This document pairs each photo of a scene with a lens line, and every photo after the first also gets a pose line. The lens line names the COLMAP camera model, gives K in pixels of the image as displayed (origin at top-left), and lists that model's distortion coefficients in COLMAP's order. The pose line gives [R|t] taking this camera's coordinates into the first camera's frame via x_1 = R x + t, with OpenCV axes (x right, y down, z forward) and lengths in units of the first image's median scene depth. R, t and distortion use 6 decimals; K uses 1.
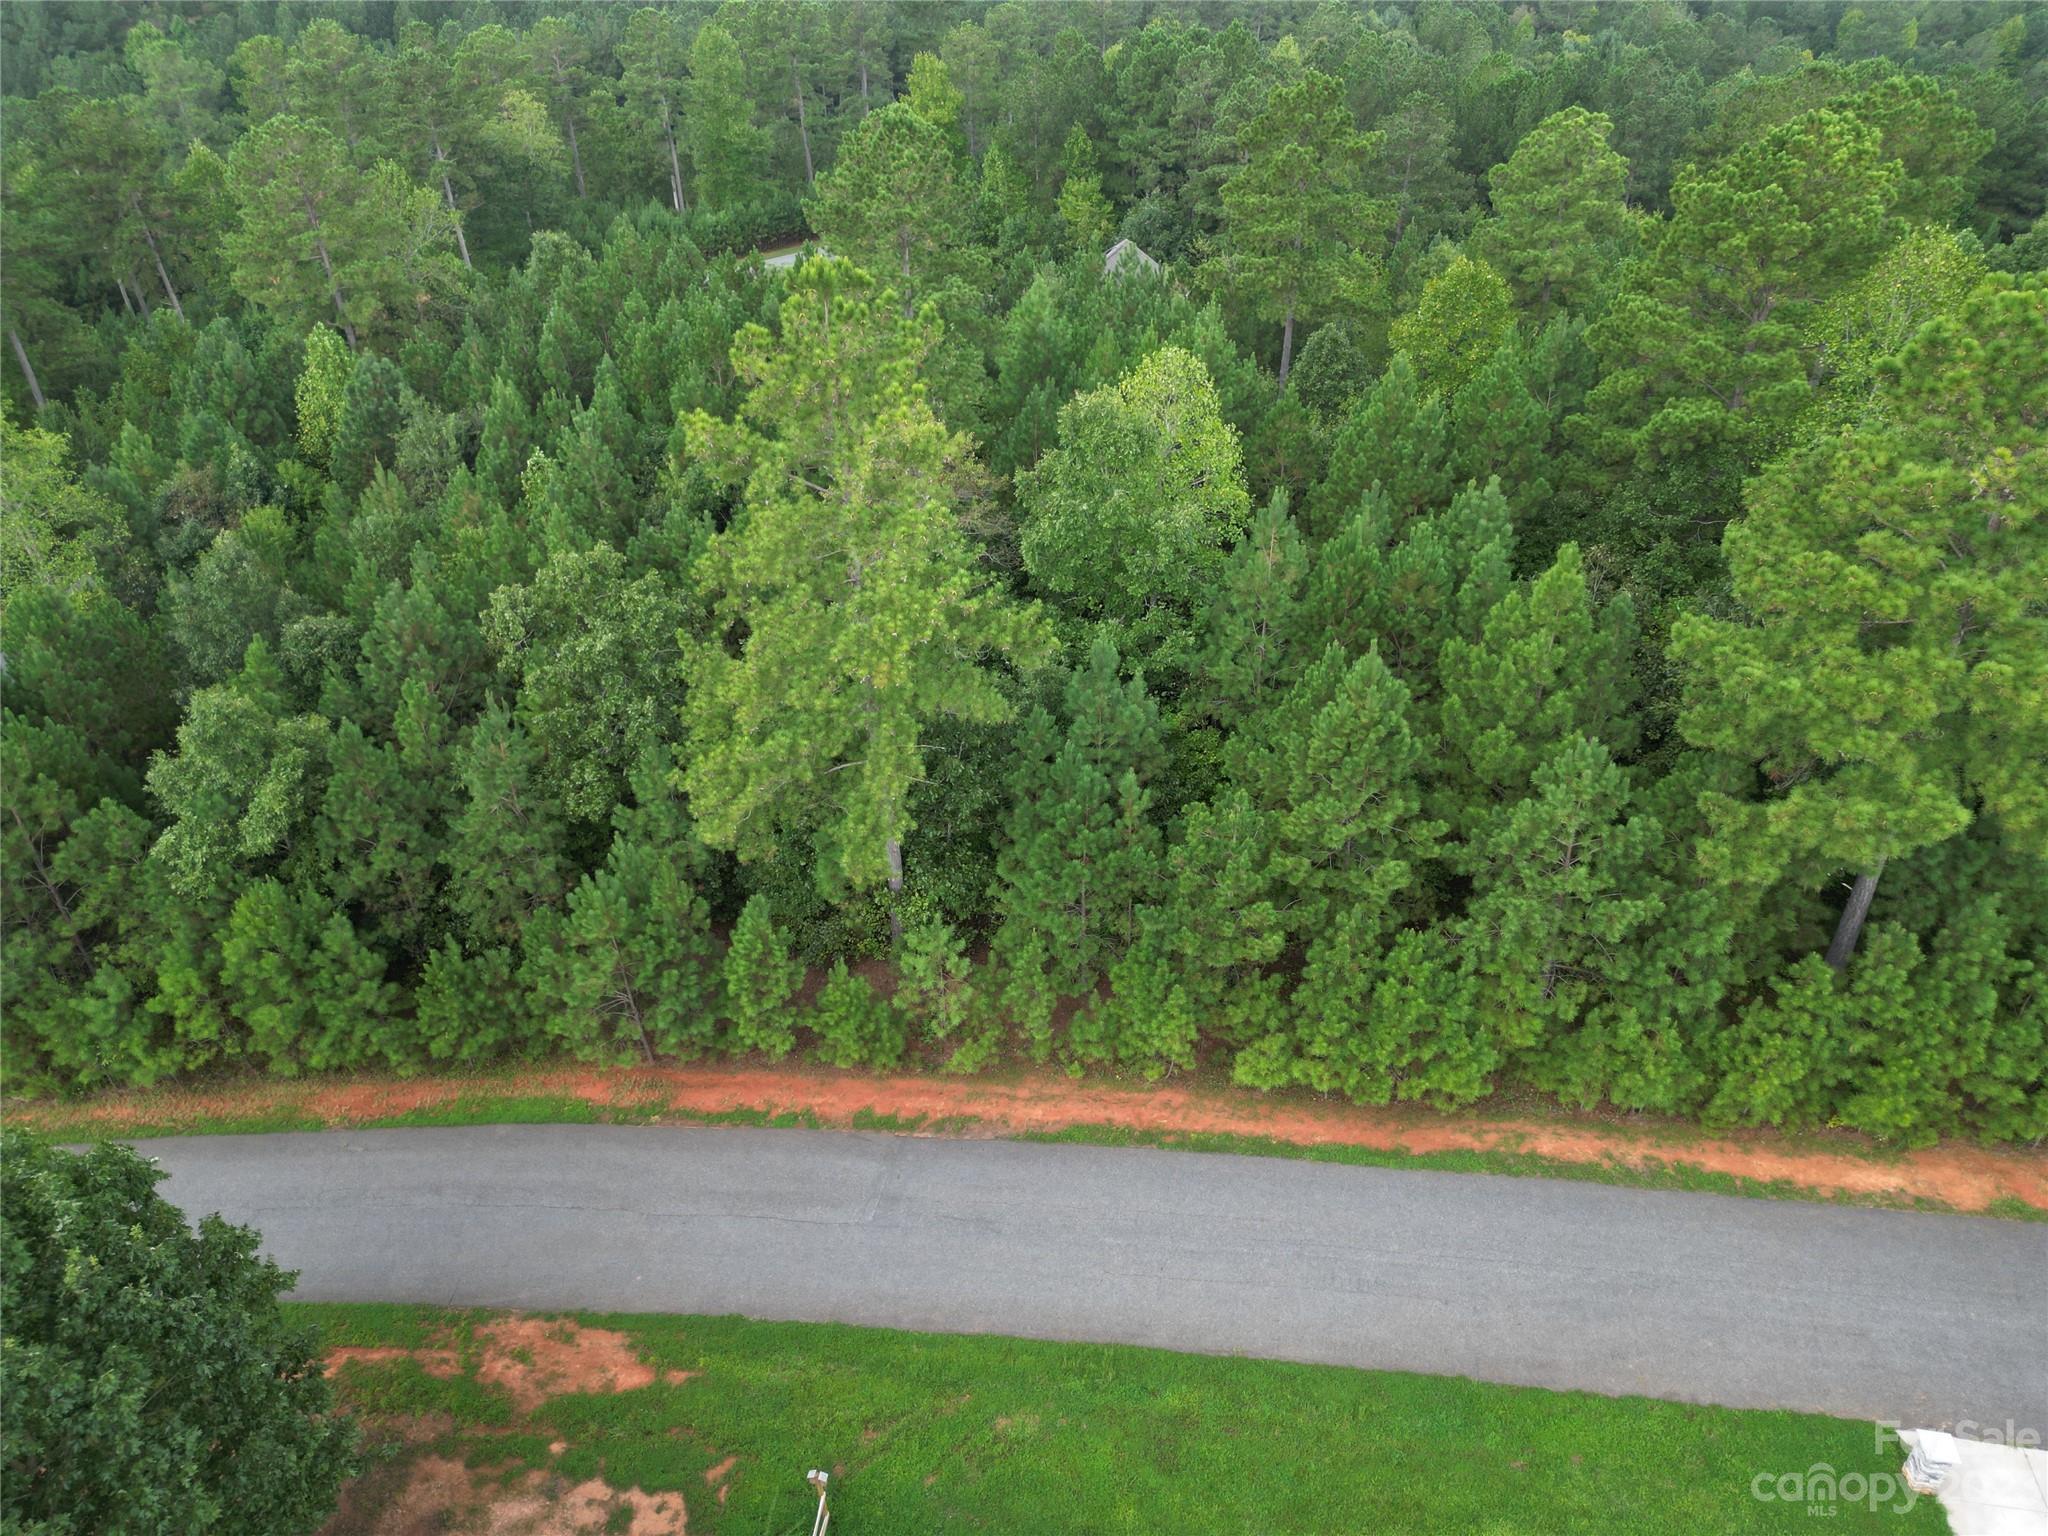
lens RADIAL K [[1417.0, 0, 1020.1], [0, 1417.0, 644.7], [0, 0, 1]] dist [0.085230, -0.069410]
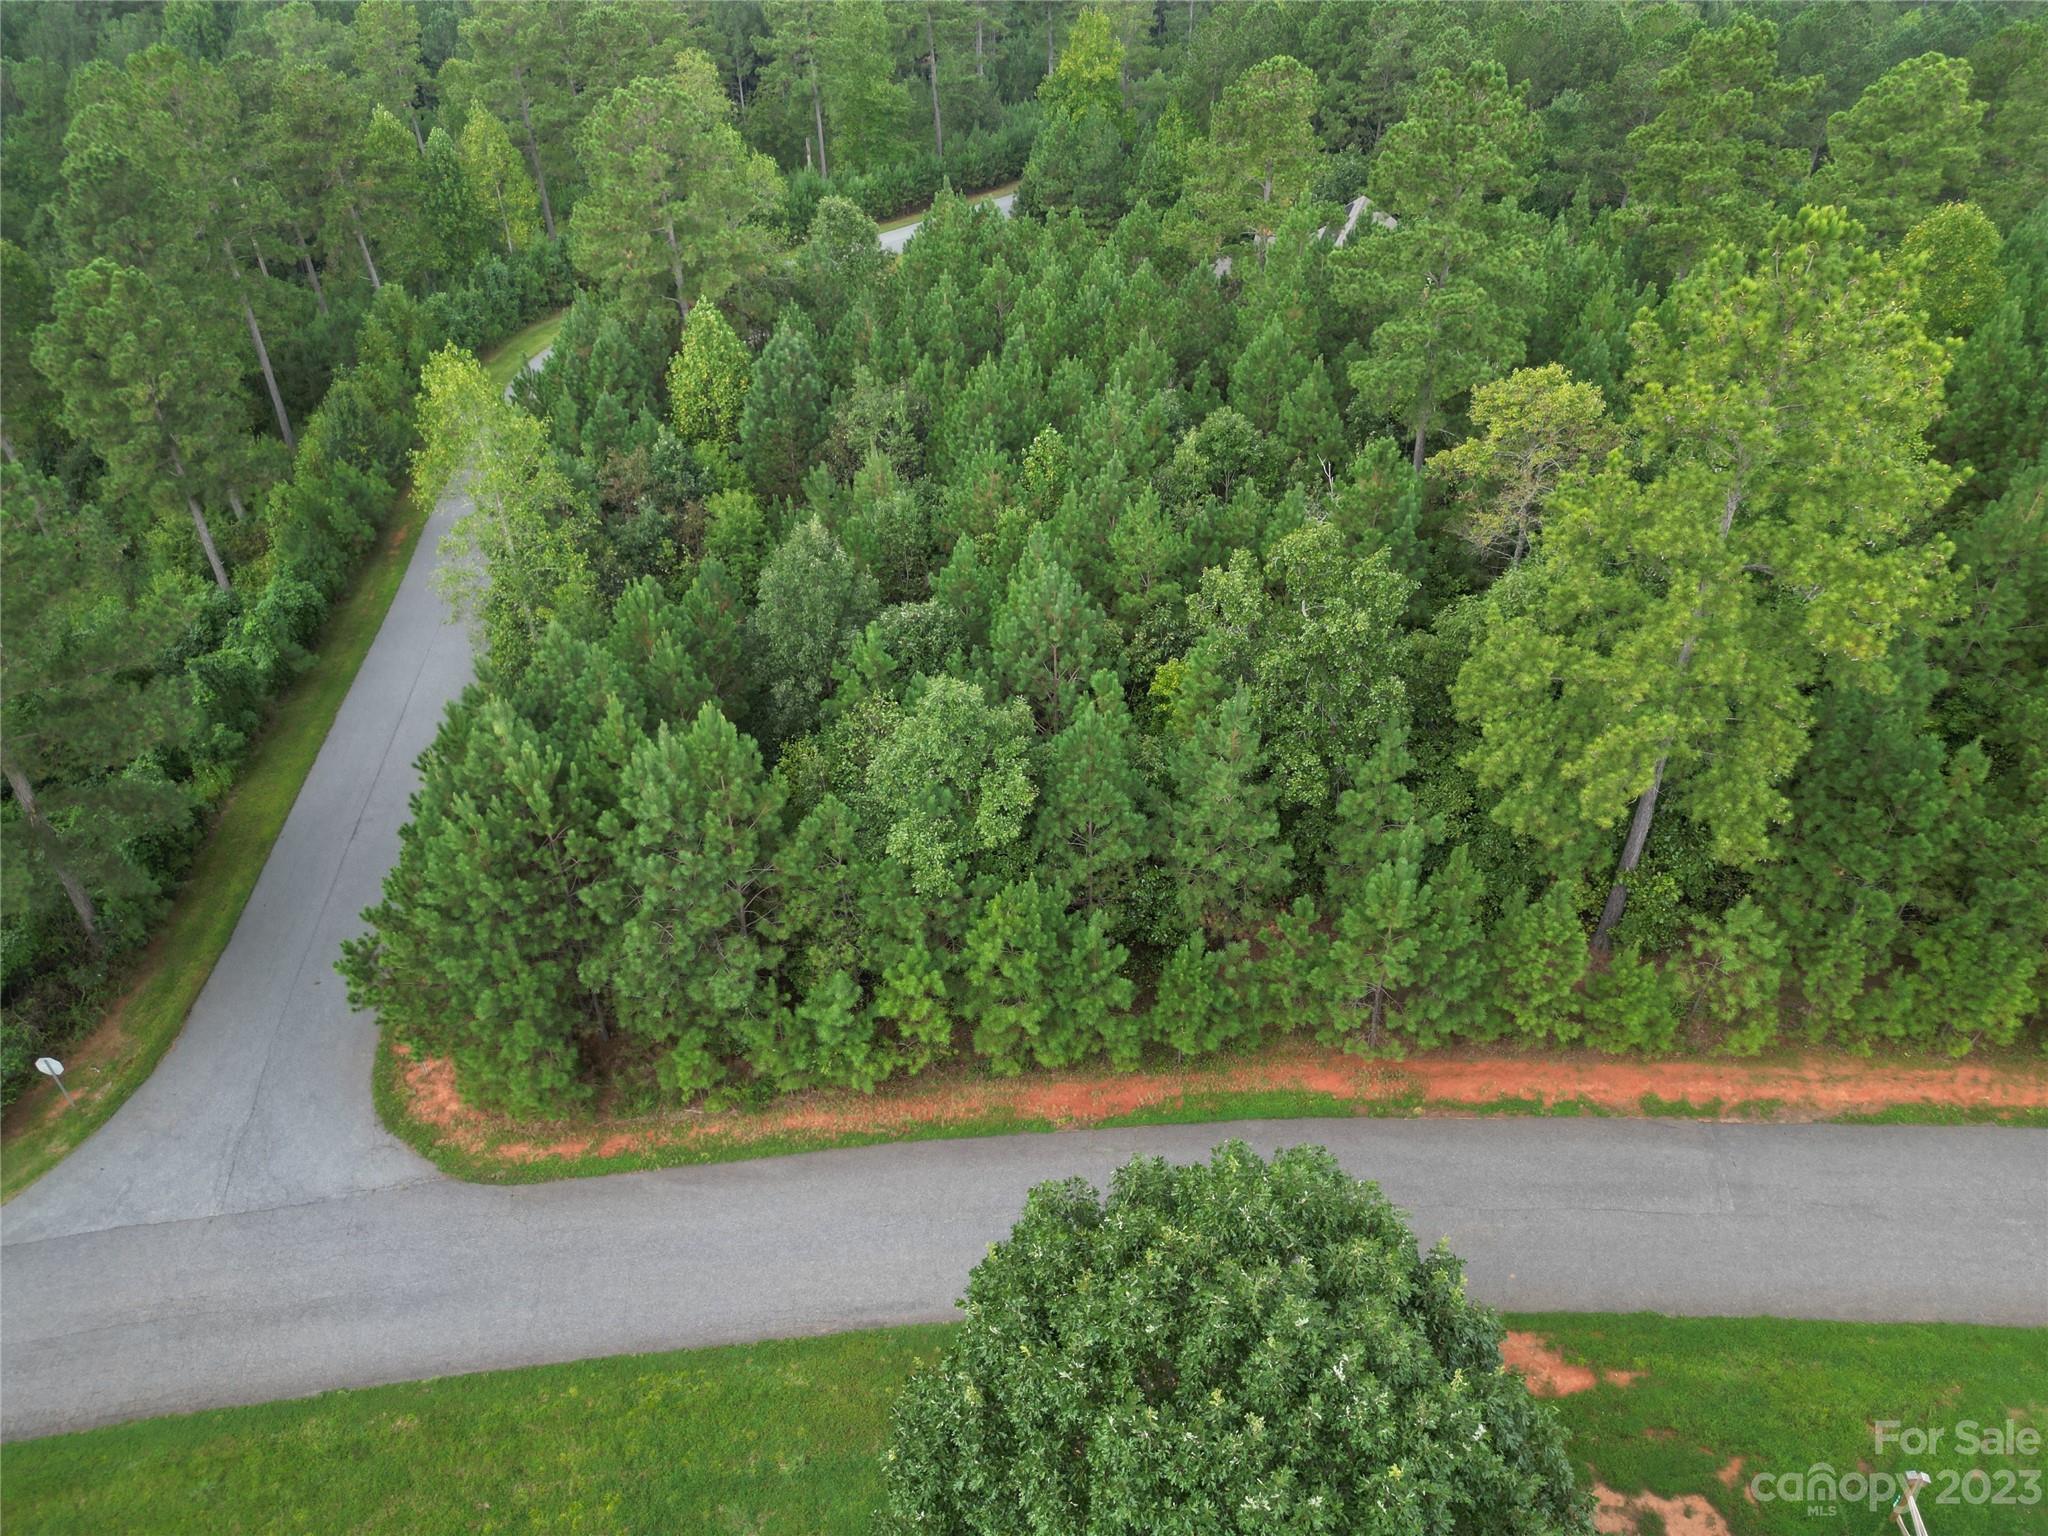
lens RADIAL K [[1417.0, 0, 1020.1], [0, 1417.0, 644.7], [0, 0, 1]] dist [0.085230, -0.069410]
pose [[0.998286, -0.028084, 0.051340, -0.572084], [0.026800, 0.999315, 0.025530, -0.016870], [-0.052022, -0.024110, 0.998355, 0.052103]]
